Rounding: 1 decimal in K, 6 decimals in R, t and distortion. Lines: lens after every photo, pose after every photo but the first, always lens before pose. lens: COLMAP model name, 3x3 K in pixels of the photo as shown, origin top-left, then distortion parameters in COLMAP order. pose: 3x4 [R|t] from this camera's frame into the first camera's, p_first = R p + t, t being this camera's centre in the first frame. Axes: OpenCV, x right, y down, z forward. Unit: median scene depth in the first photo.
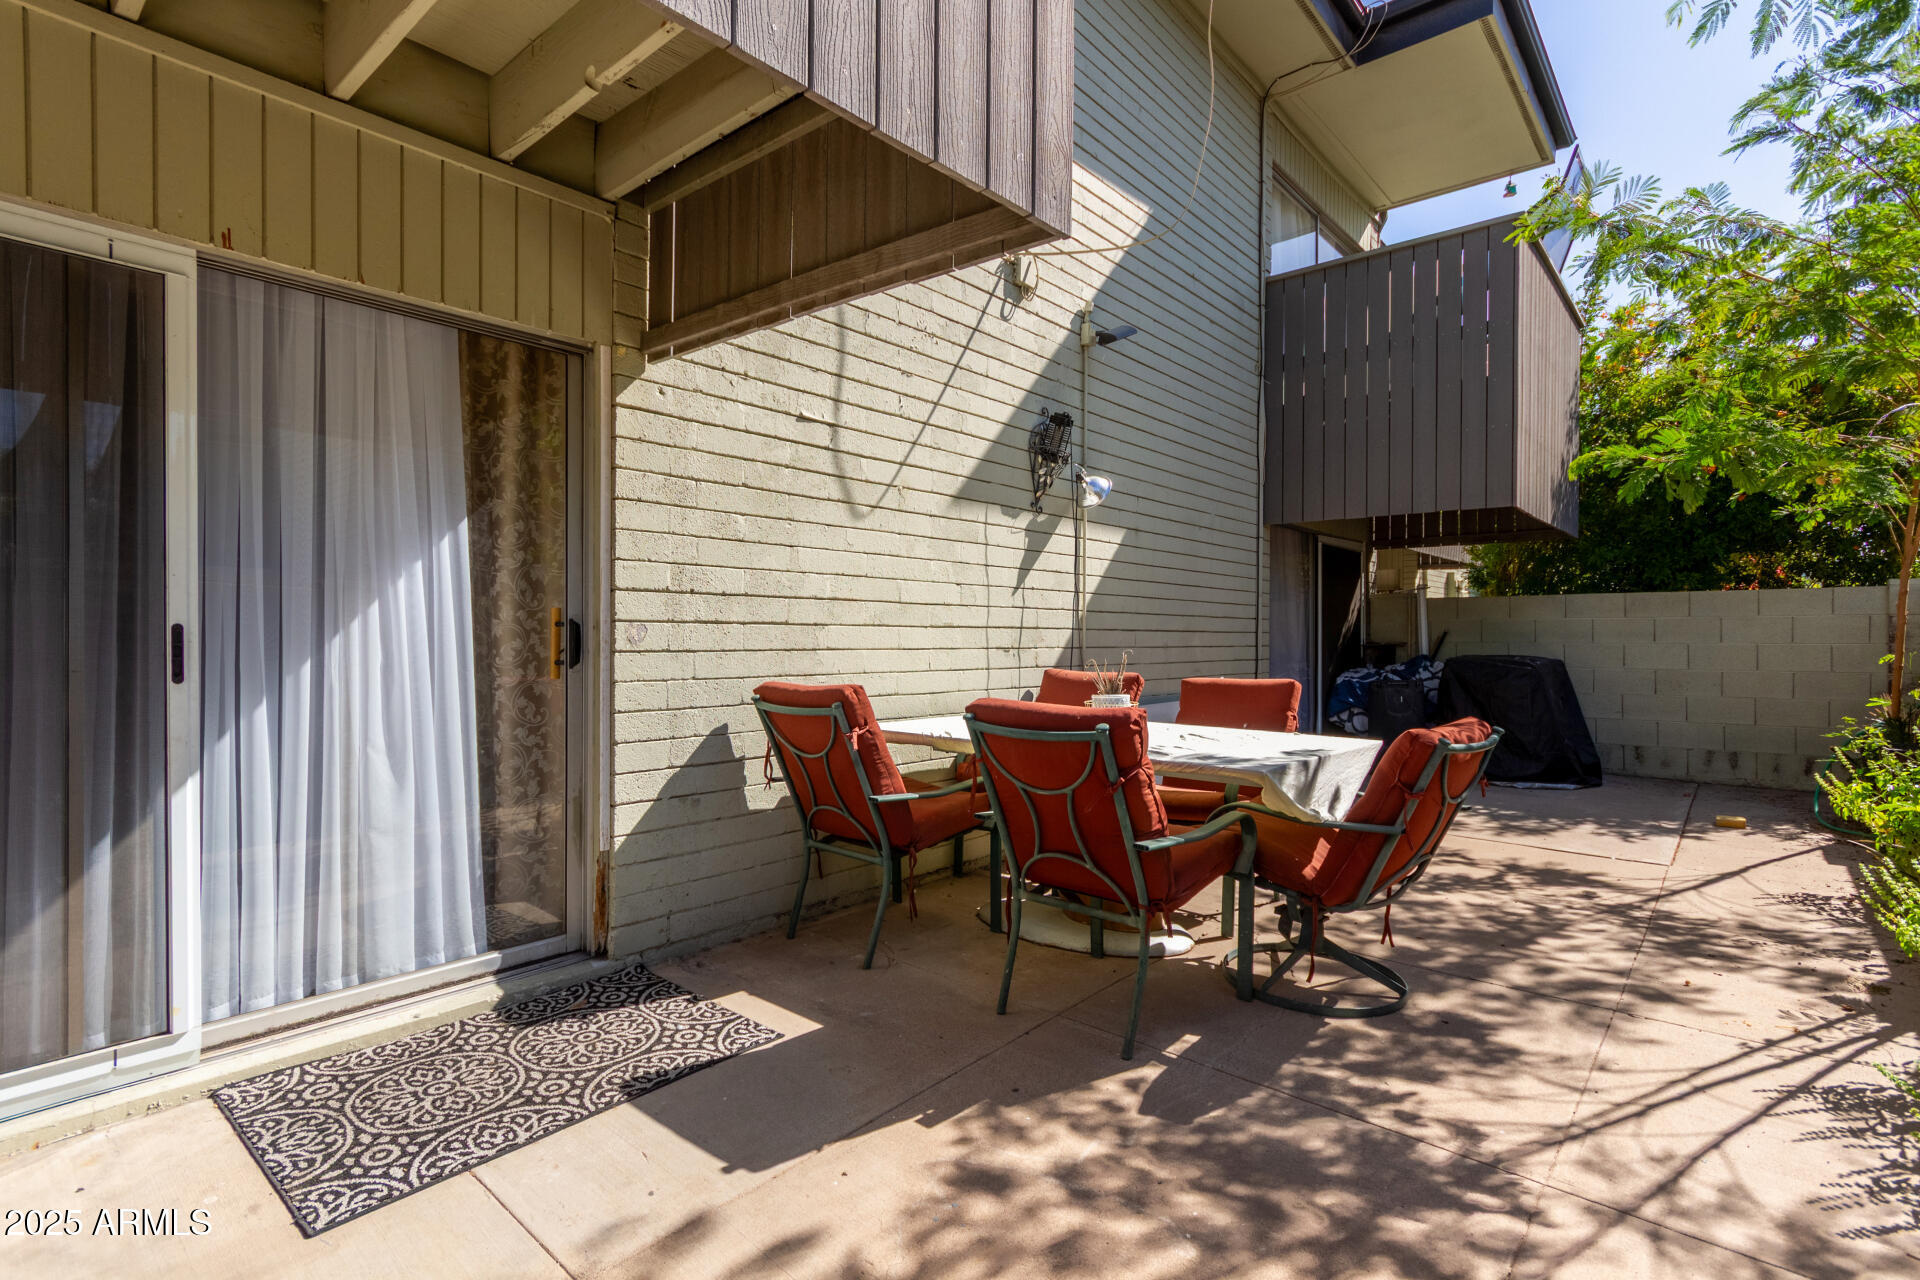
lens RADIAL K [[916.8, 0, 964.0], [0, 916.8, 640.9], [0, 0, 1]] dist [0.000790, 0.002333]
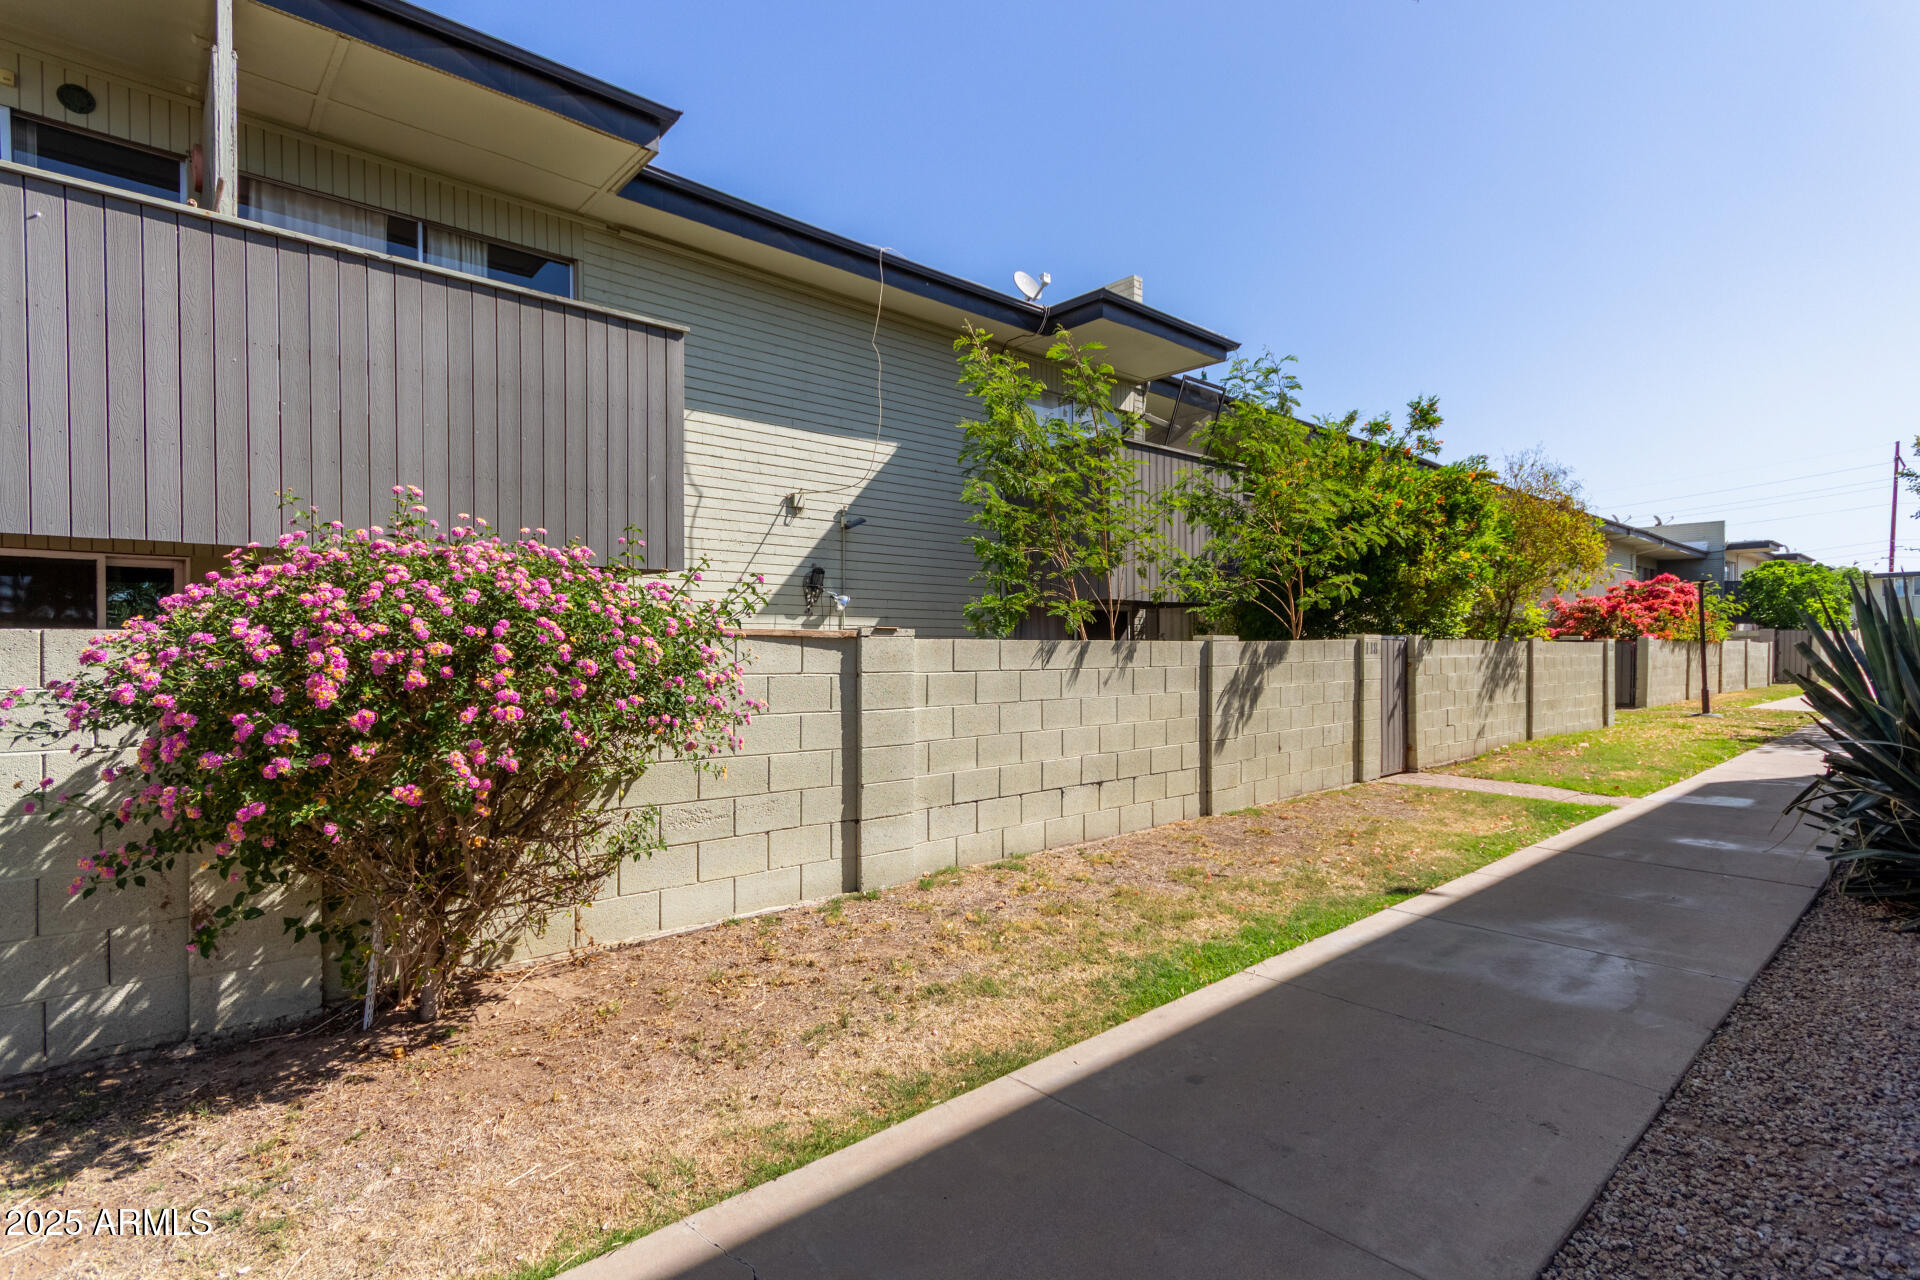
lens RADIAL K [[916.8, 0, 954.1], [0, 916.8, 638.7], [0, 0, 1]] dist [0.000790, 0.002333]
pose [[0.991392, -0.003939, -0.130868, 0.934980], [0.002033, 0.999890, -0.014699, -0.082956], [0.130911, 0.014306, 0.991291, -1.365008]]
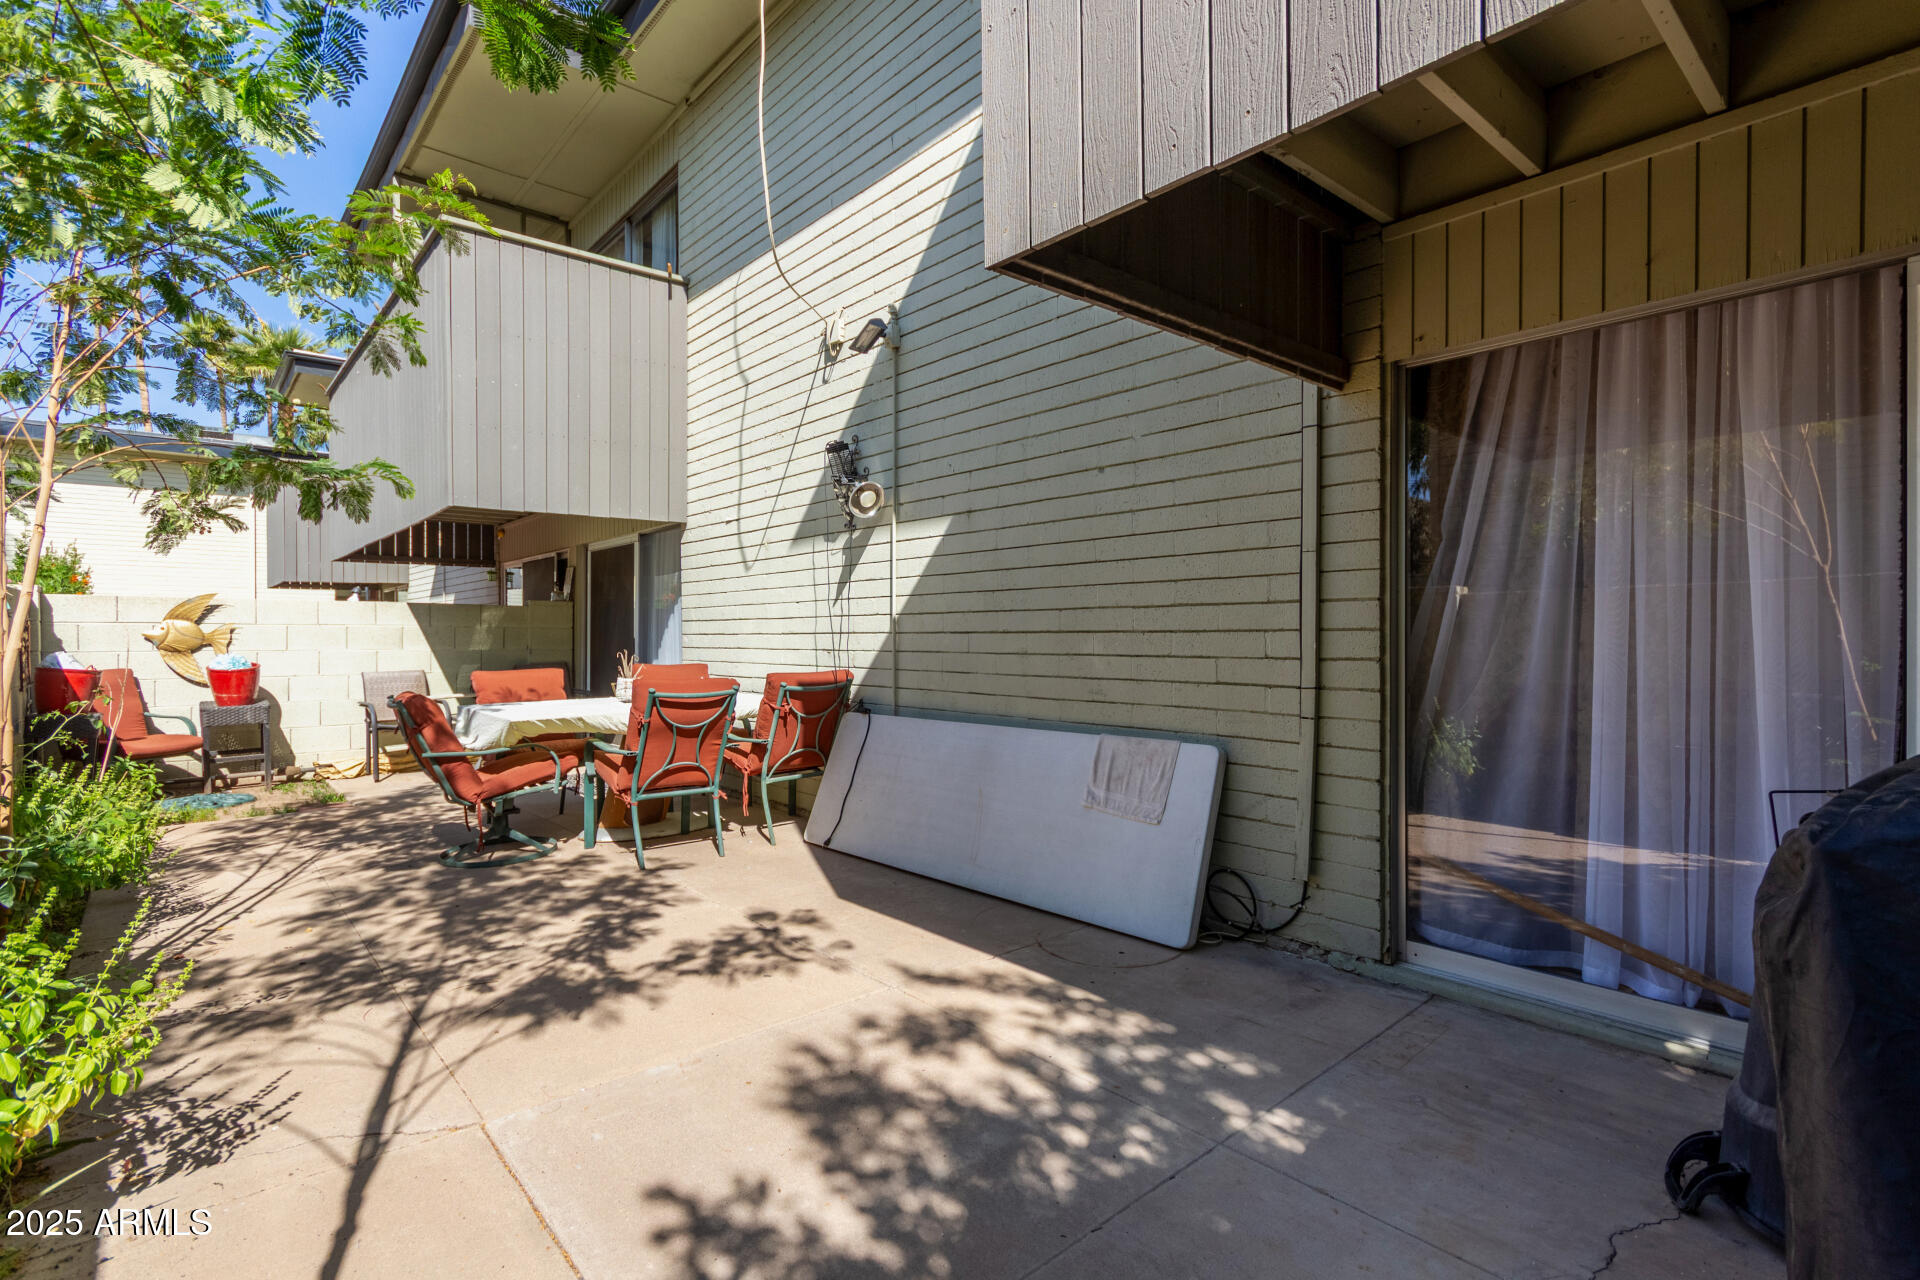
lens RADIAL K [[916.8, 0, 947.7], [0, 916.8, 638.0], [0, 0, 1]] dist [0.000790, 0.002333]
pose [[-0.150527, 0.000769, -0.988606, 1.667852], [0.001636, 0.999999, 0.000528, -0.011281], [0.988604, -0.001538, -0.150528, 1.816362]]
